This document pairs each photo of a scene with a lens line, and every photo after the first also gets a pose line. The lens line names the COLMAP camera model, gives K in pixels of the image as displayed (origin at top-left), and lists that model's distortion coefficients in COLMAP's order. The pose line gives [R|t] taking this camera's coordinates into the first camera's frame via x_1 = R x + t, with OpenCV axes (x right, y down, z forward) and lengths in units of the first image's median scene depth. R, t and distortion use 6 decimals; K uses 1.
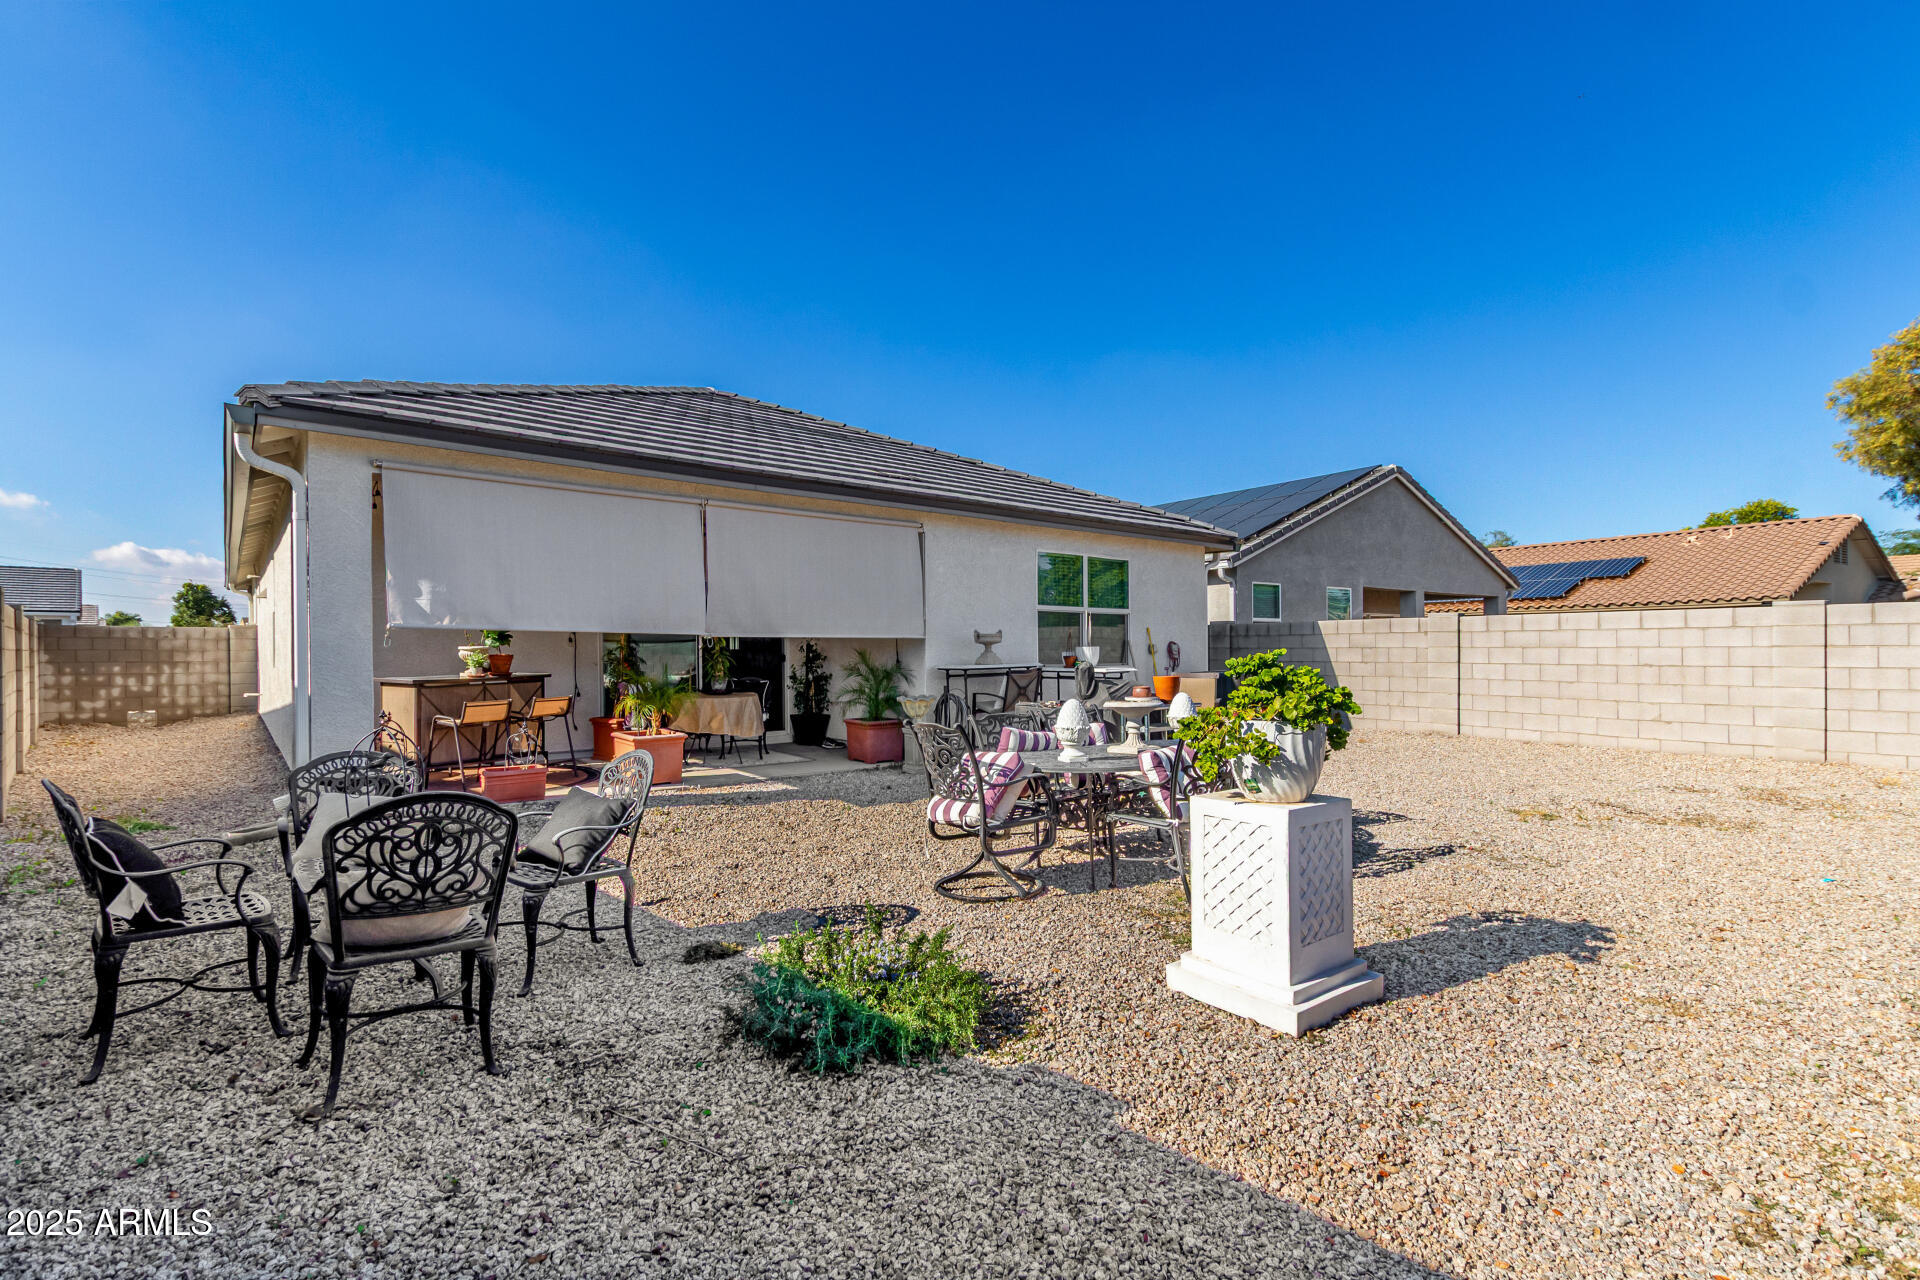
lens RADIAL K [[886.8, 0, 985.9], [0, 886.8, 658.7], [0, 0, 1]] dist [-0.001770, -0.000226]
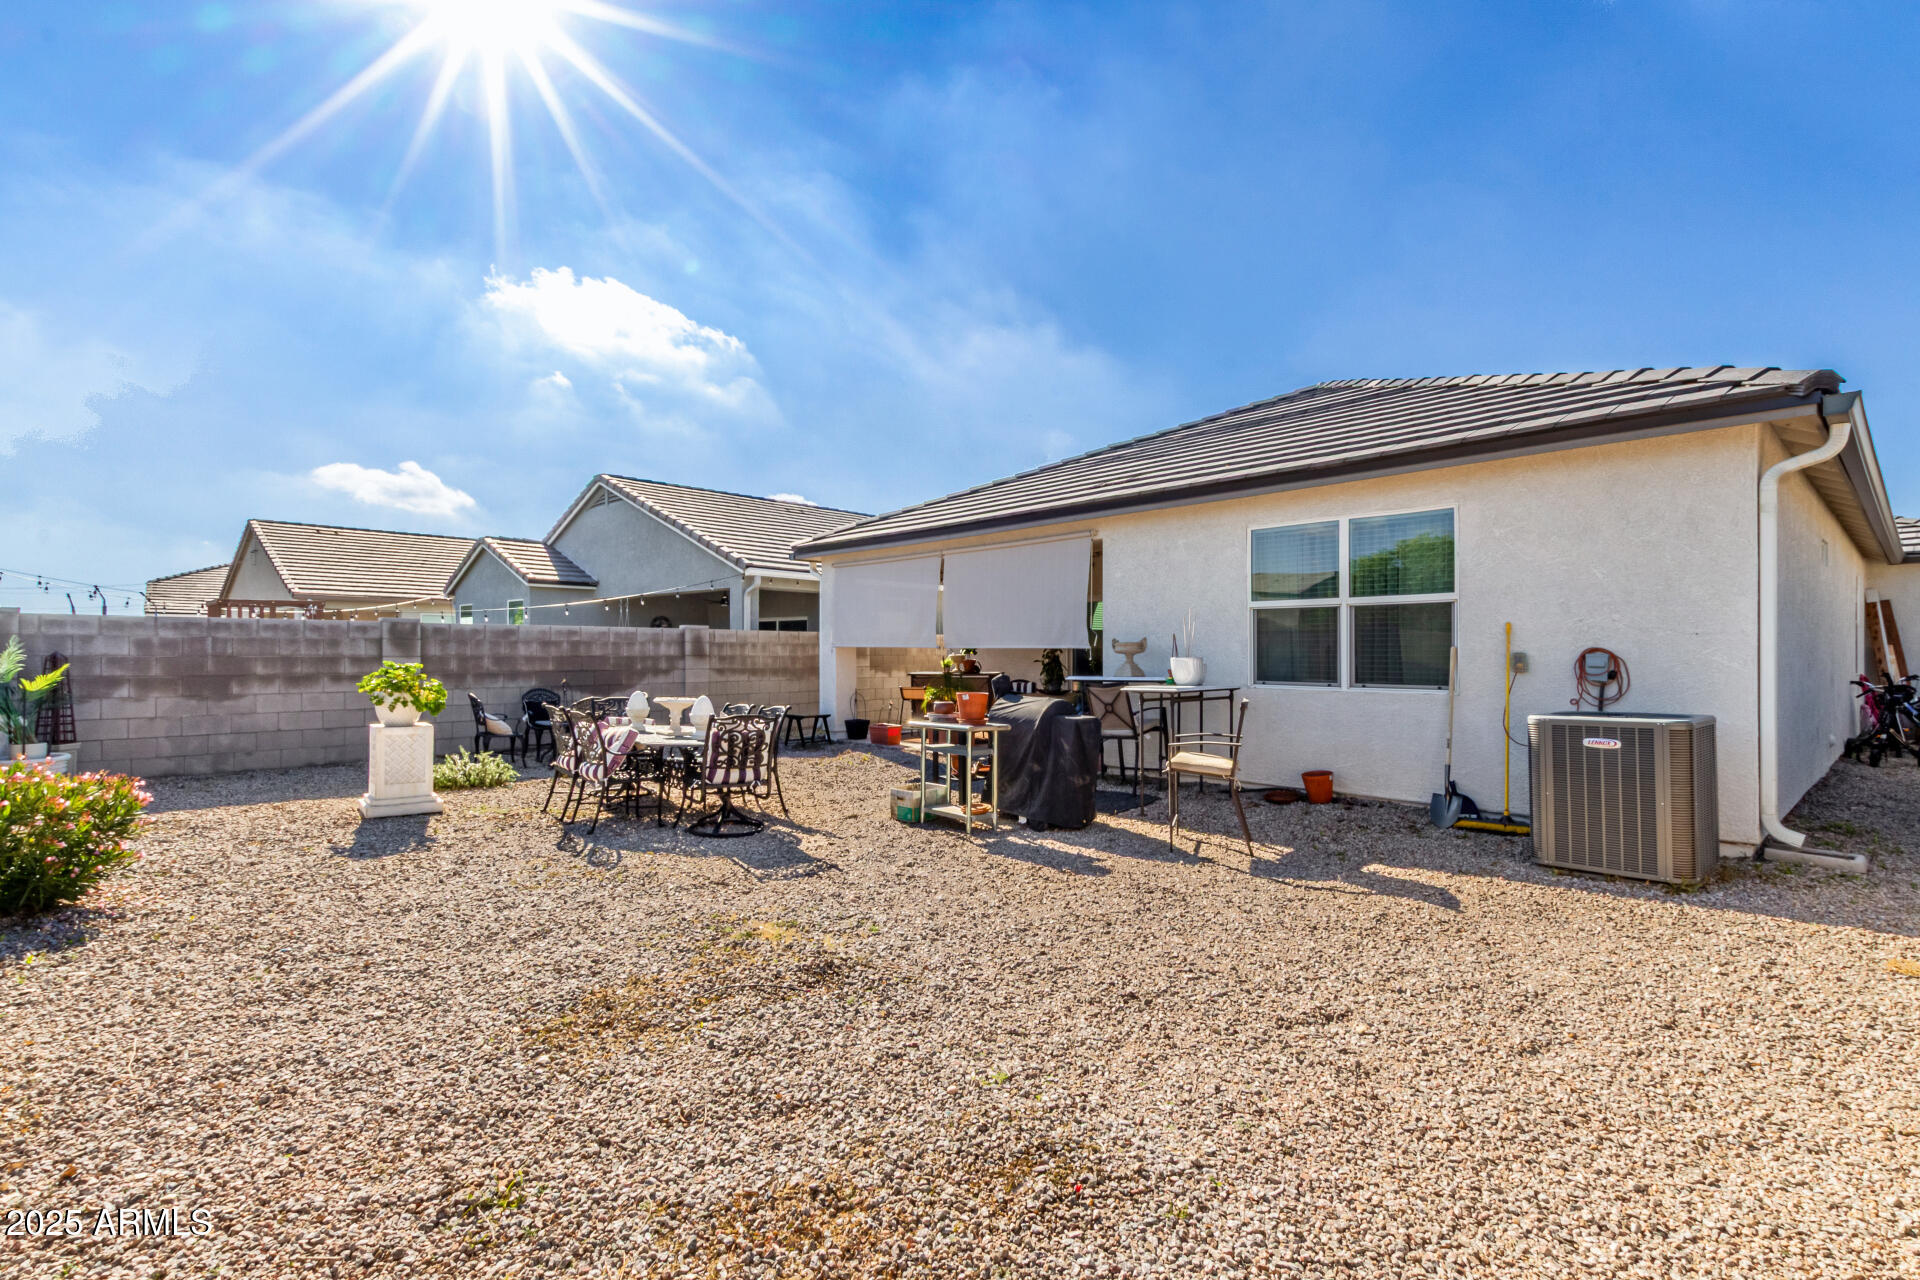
lens RADIAL K [[886.8, 0, 985.9], [0, 886.8, 658.7], [0, 0, 1]] dist [-0.001770, -0.000226]
pose [[0.082231, 0.005061, -0.996600, 0.903679], [-0.008615, 0.999953, 0.004367, -0.016174], [0.996576, 0.008226, 0.082271, 0.825900]]
